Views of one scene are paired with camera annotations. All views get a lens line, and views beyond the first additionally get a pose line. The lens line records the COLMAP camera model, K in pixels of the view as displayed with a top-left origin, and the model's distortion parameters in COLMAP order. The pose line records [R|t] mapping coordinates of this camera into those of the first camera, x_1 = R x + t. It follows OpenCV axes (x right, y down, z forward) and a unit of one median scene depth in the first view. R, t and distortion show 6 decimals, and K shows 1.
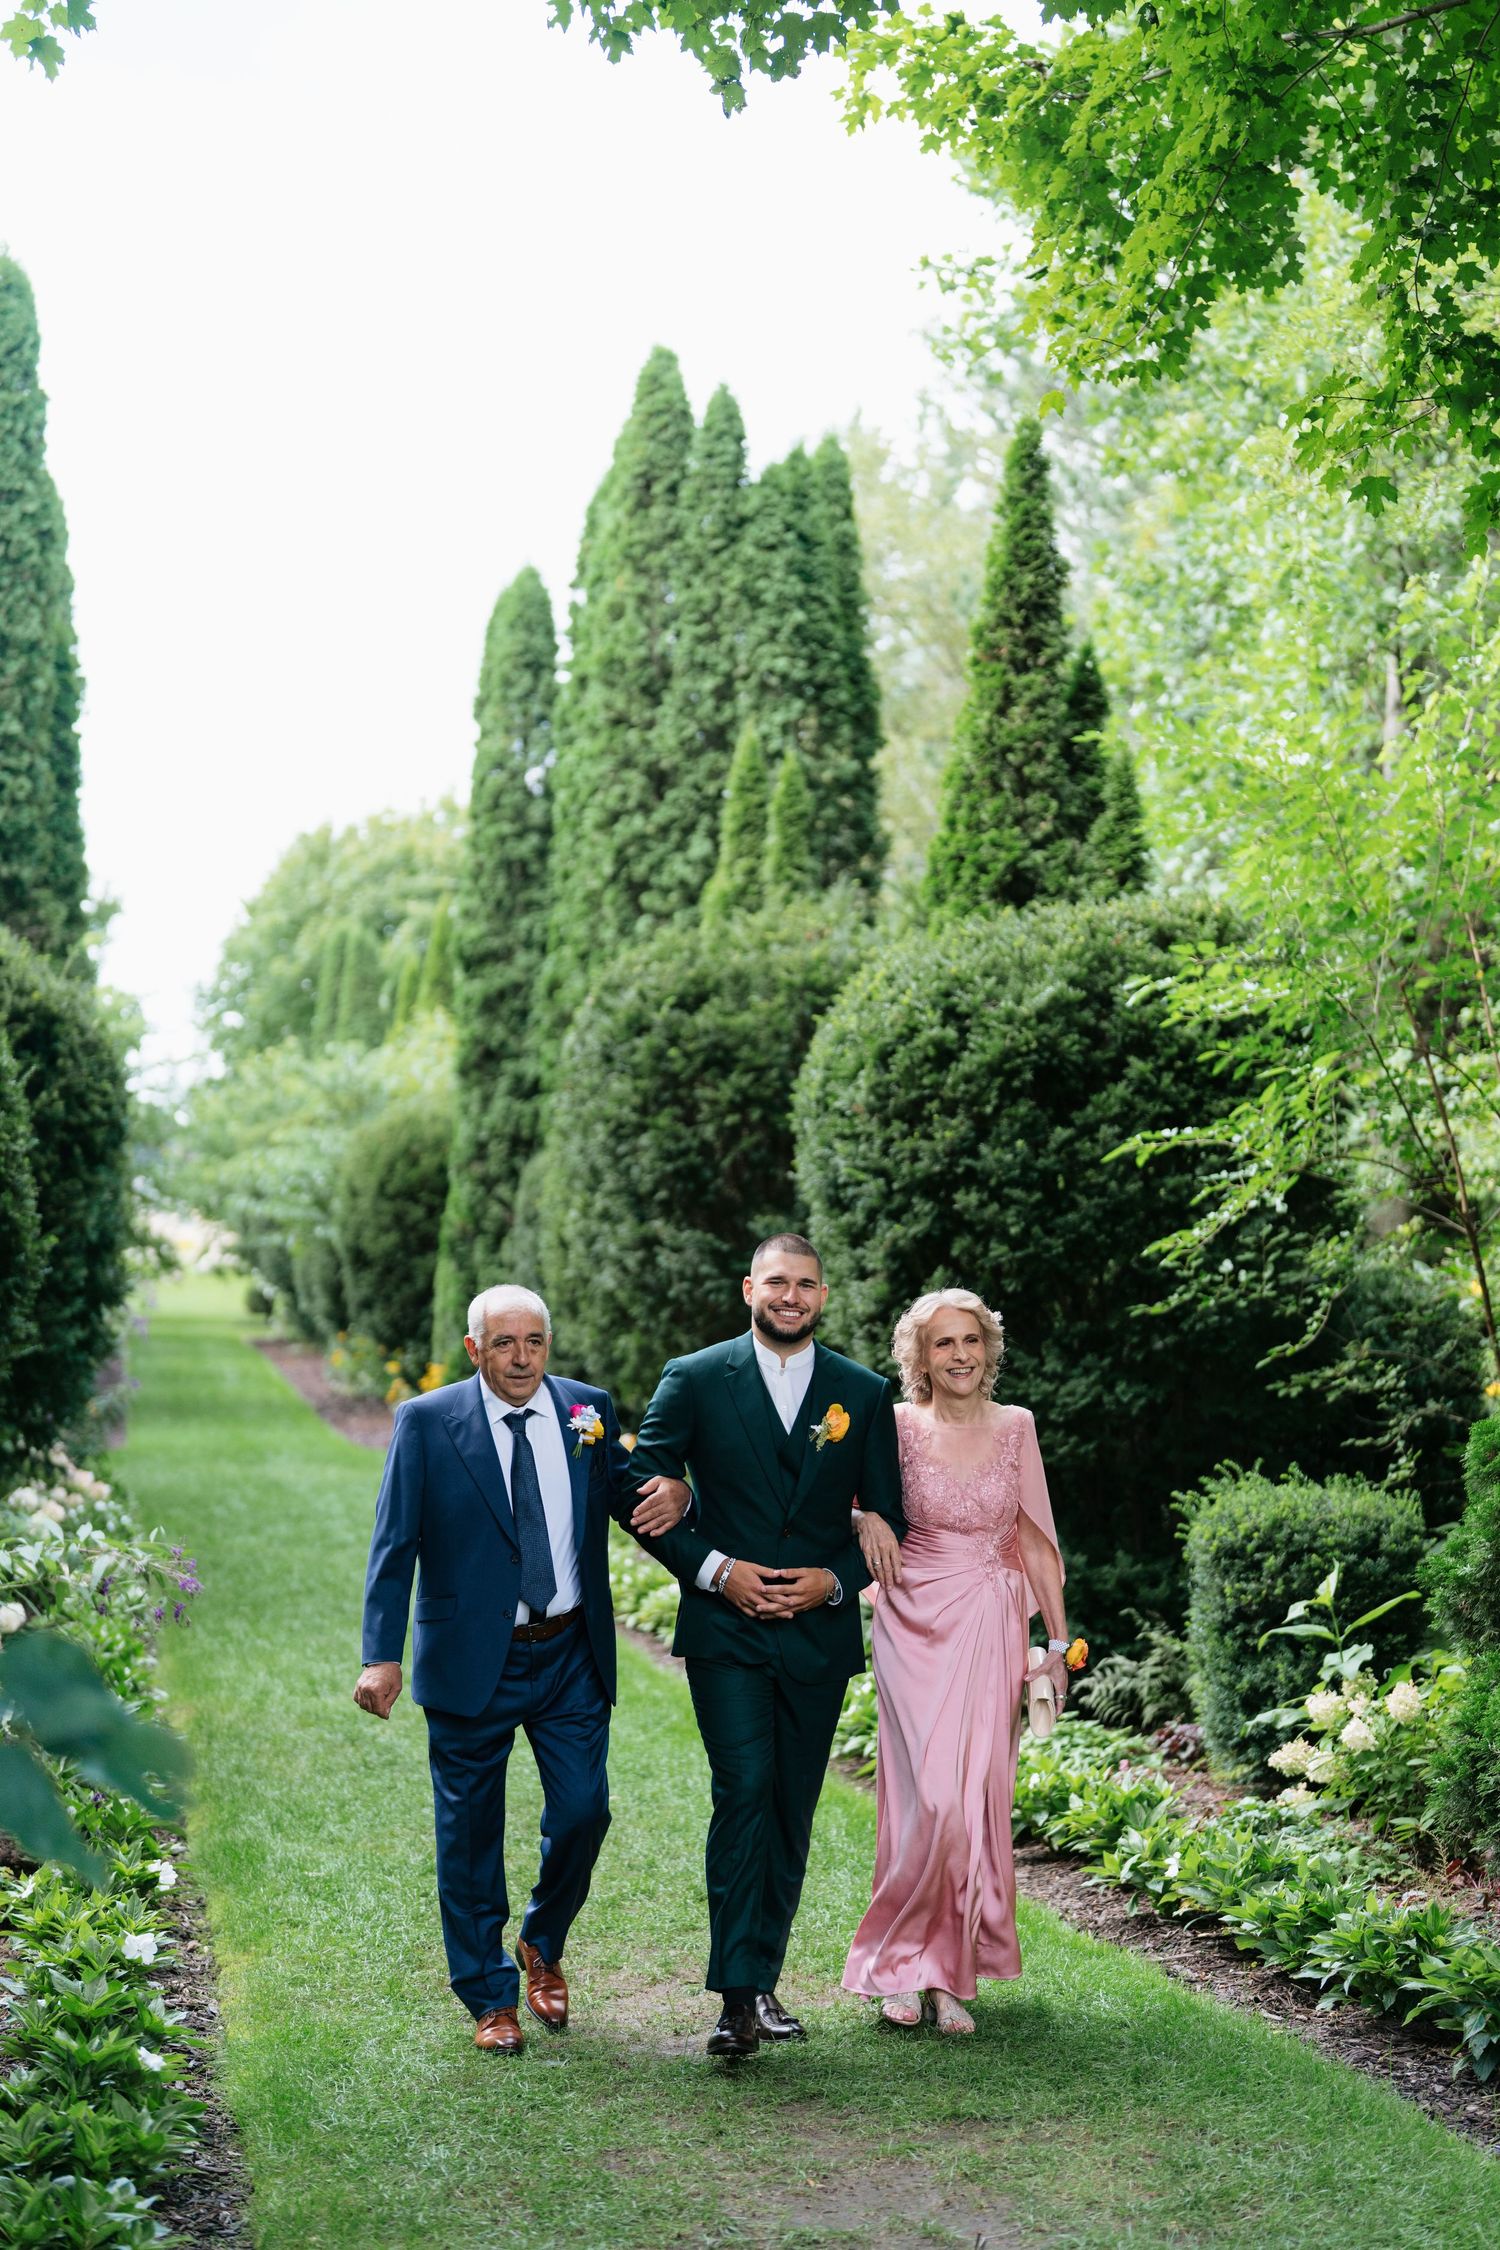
lens RADIAL K [[3087.4, 0, 746.9], [0, 3087.4, 1100.8], [0, 0, 1]] dist [-0.029896, 0.075820]
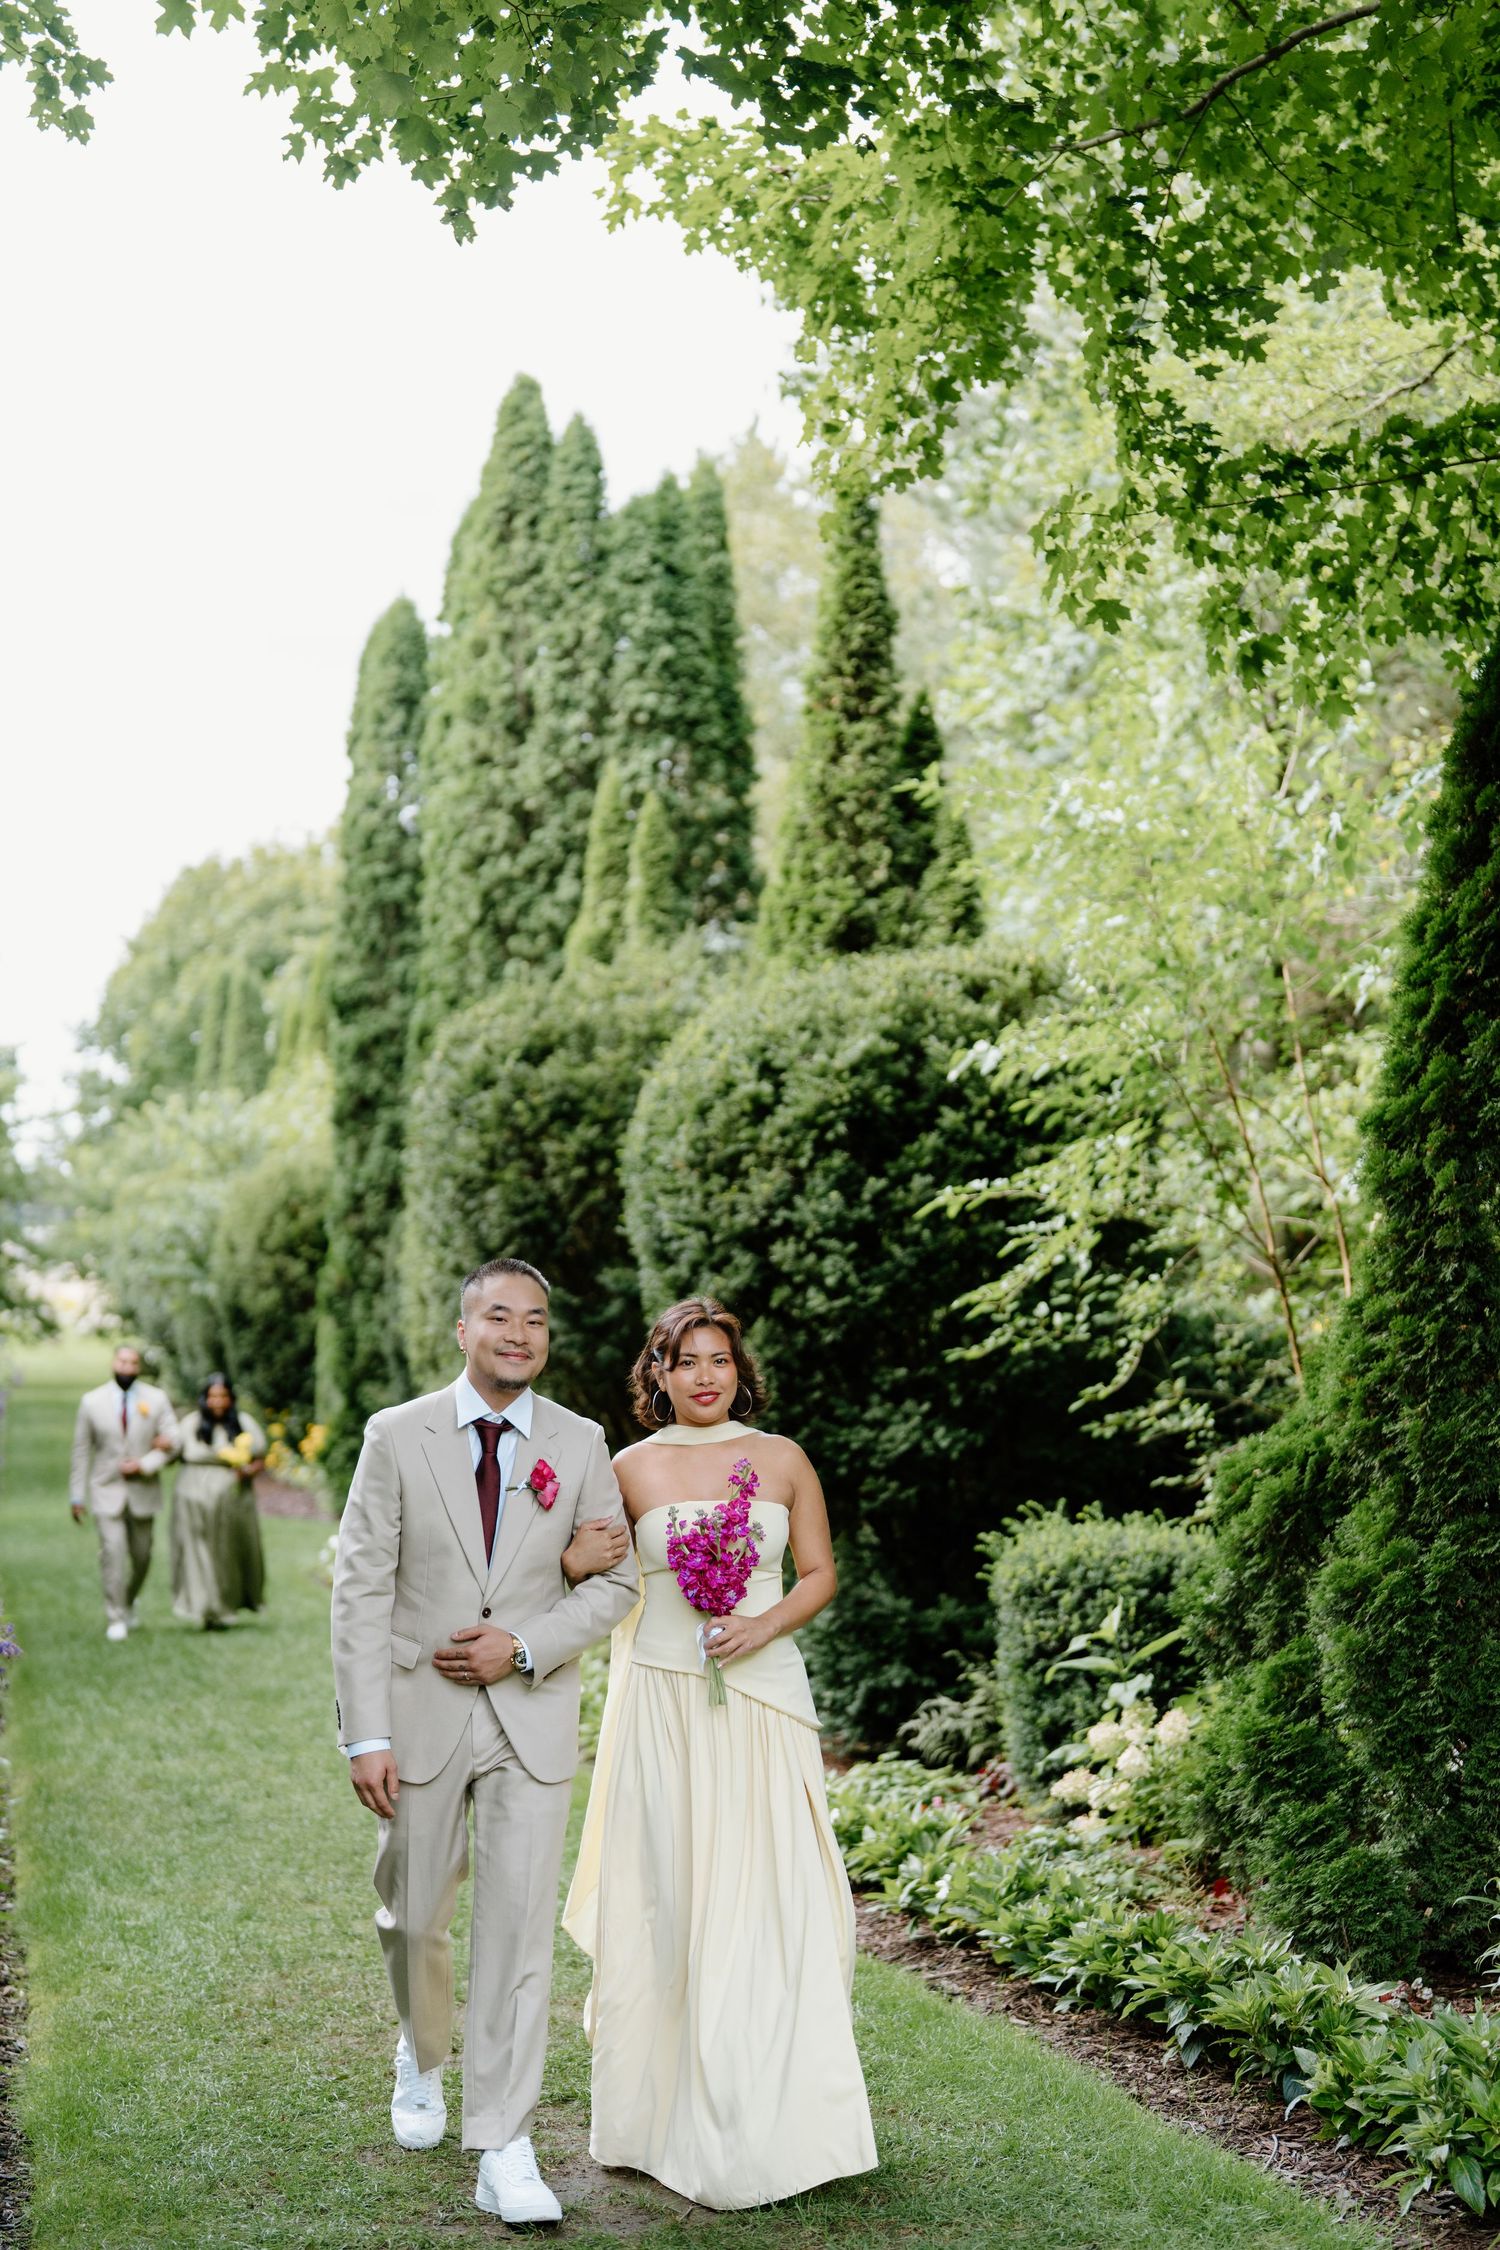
lens RADIAL K [[3276.4, 0, 761.9], [0, 3276.4, 1122.1], [0, 0, 1]] dist [0.003834, -0.113901]
pose [[0.999428, -0.019735, 0.027450, 0.032983], [0.019867, 0.999792, -0.004572, -0.005363], [-0.027354, 0.005115, 0.999613, -0.073764]]
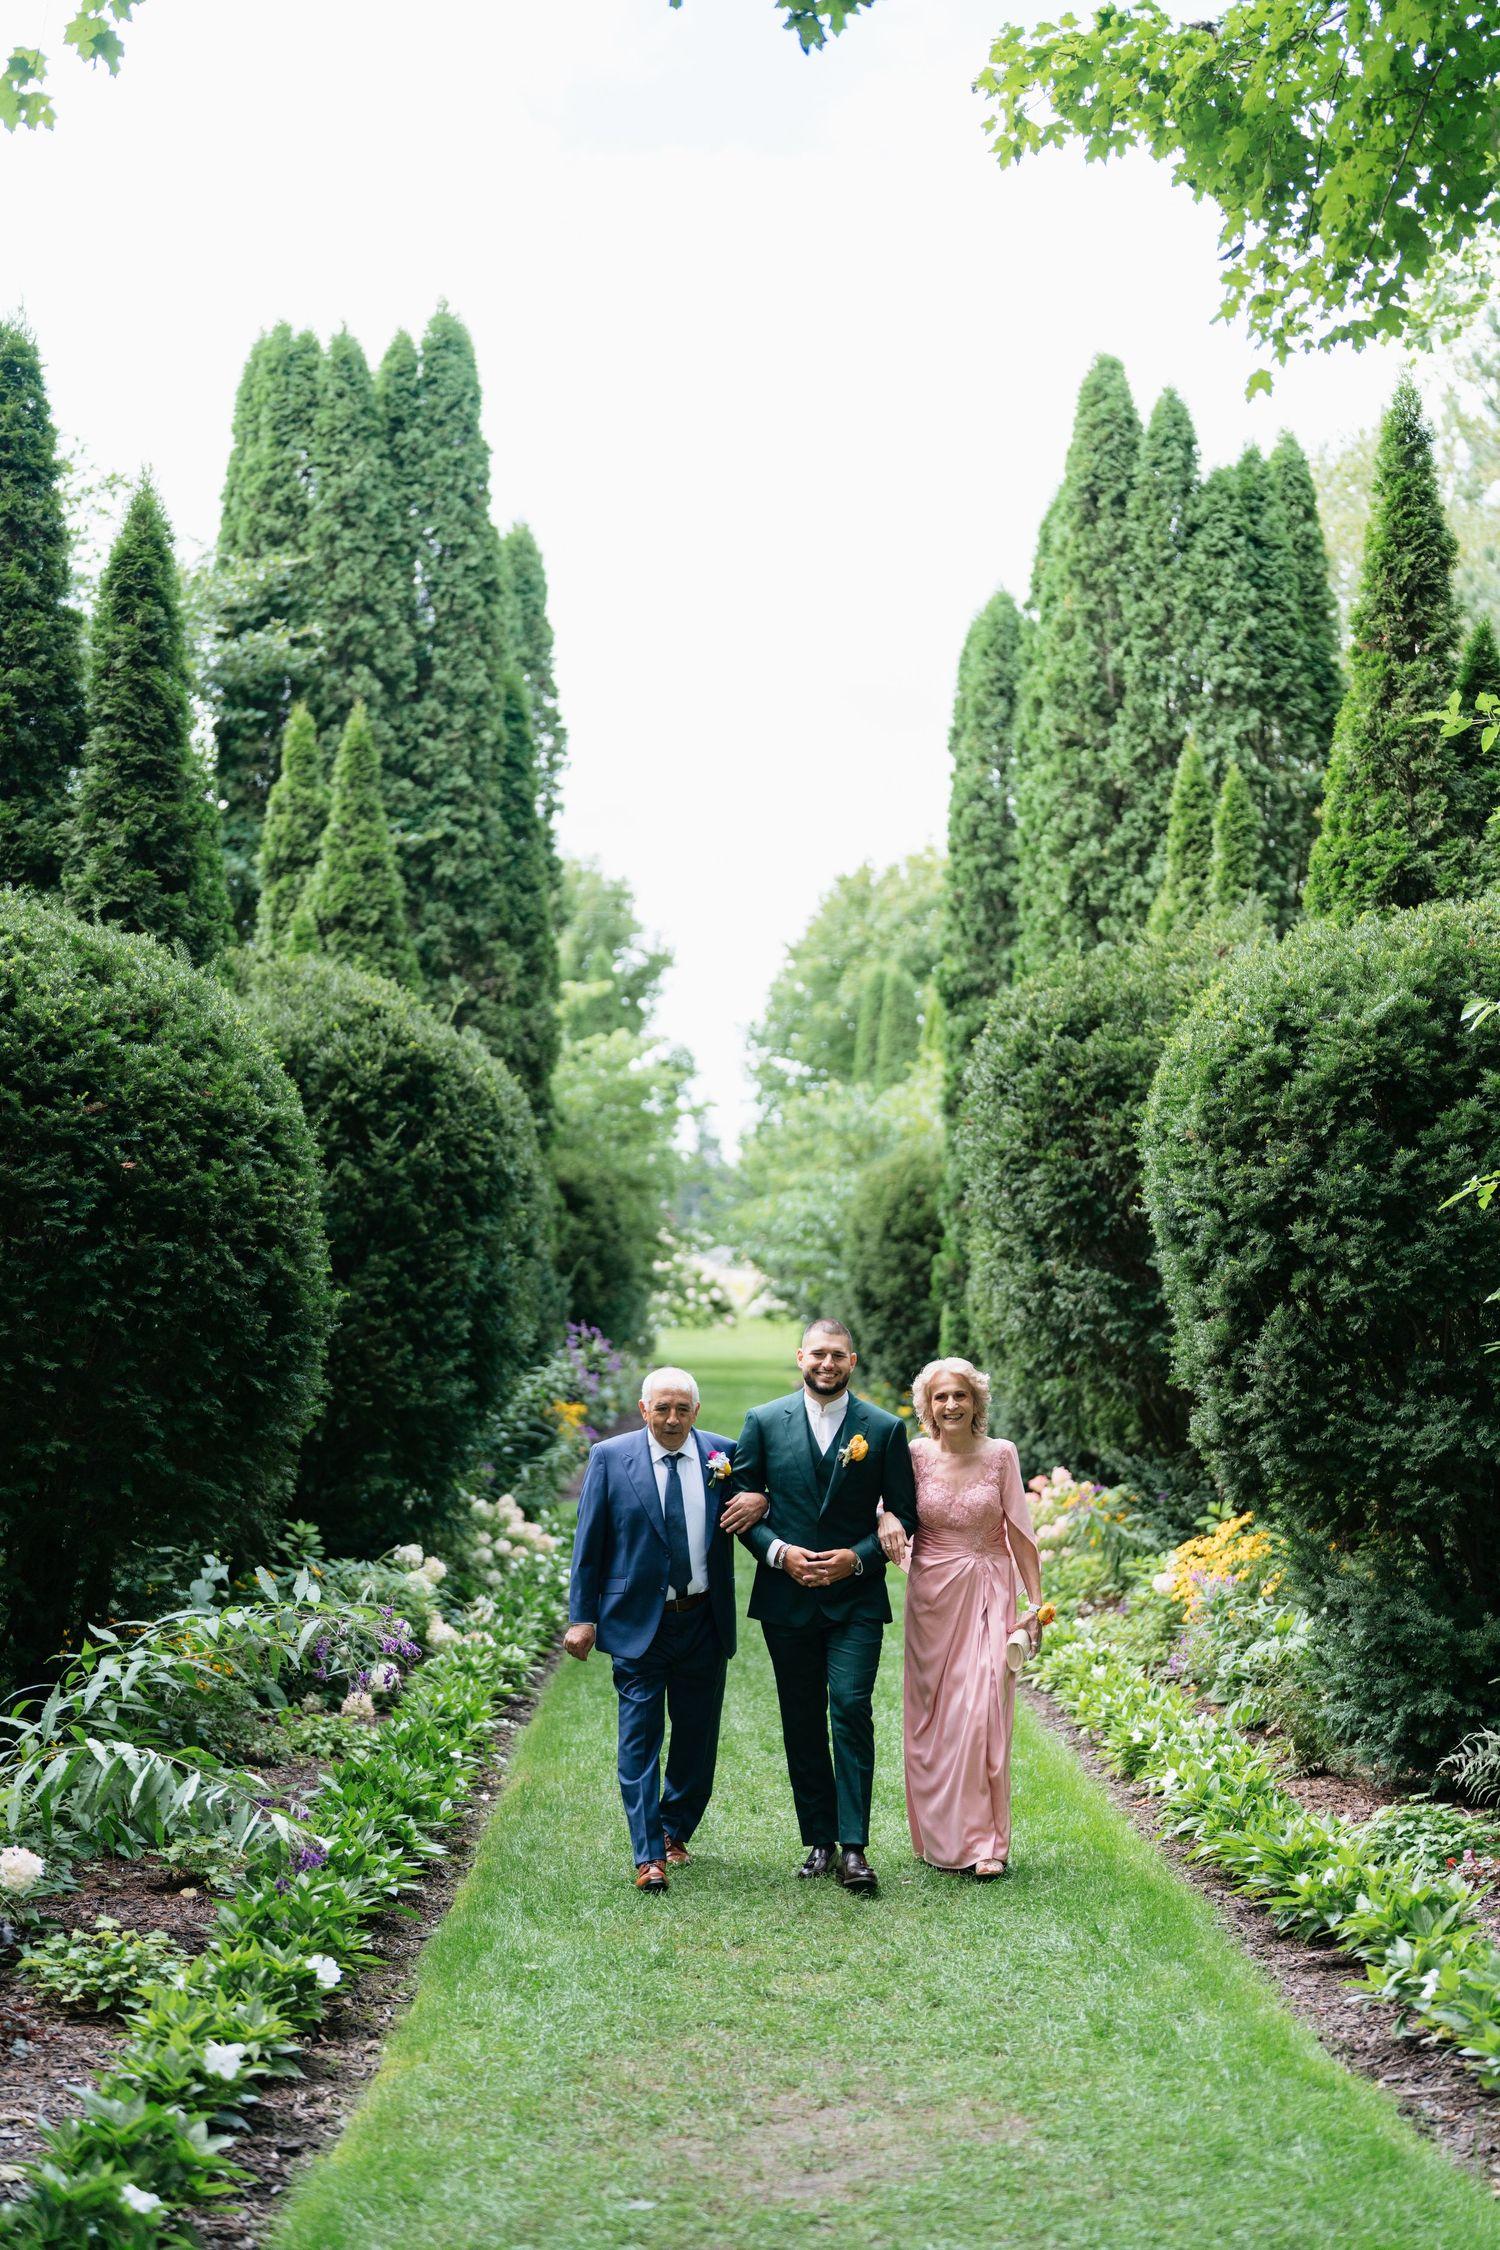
lens RADIAL K [[3087.4, 0, 746.9], [0, 3087.4, 1100.8], [0, 0, 1]] dist [-0.029896, 0.075820]
pose [[0.981643, -0.031808, -0.188054, 0.077386], [0.029476, 0.999450, -0.015186, 0.002388], [0.188434, 0.009364, 0.982041, 0.062521]]
